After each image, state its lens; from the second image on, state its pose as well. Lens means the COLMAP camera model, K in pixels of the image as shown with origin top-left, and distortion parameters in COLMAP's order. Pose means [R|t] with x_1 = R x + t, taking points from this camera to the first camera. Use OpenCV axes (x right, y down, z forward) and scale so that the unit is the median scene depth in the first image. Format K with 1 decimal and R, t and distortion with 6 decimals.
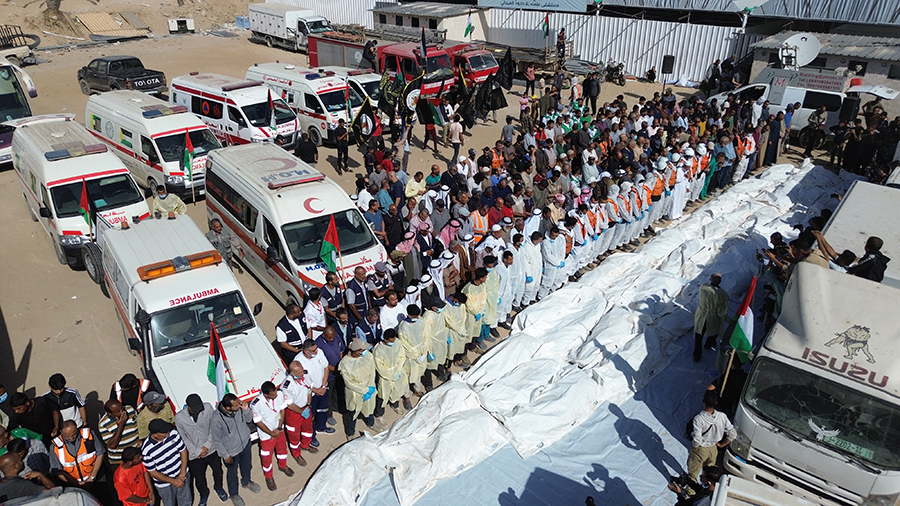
lens RADIAL K [[637.1, 0, 452.0], [0, 637.1, 252.9], [0, 0, 1]] dist [0.040827, -0.016325]
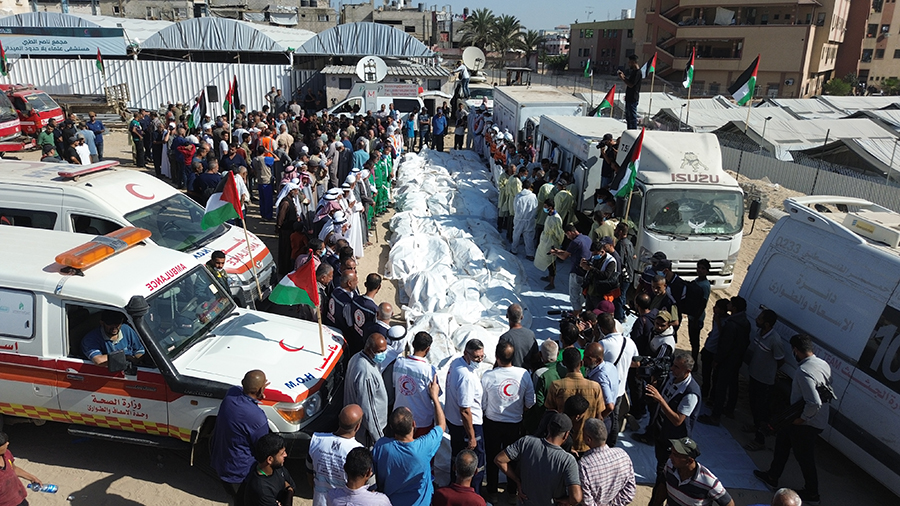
lens RADIAL K [[637.1, 0, 451.7], [0, 637.1, 251.6], [0, 0, 1]] dist [0.040827, -0.016325]
pose [[0.693859, -0.216171, 0.686899, -0.186971], [0.296440, 0.955051, 0.001117, 0.039408], [-0.656265, 0.202849, 0.726752, 0.078990]]
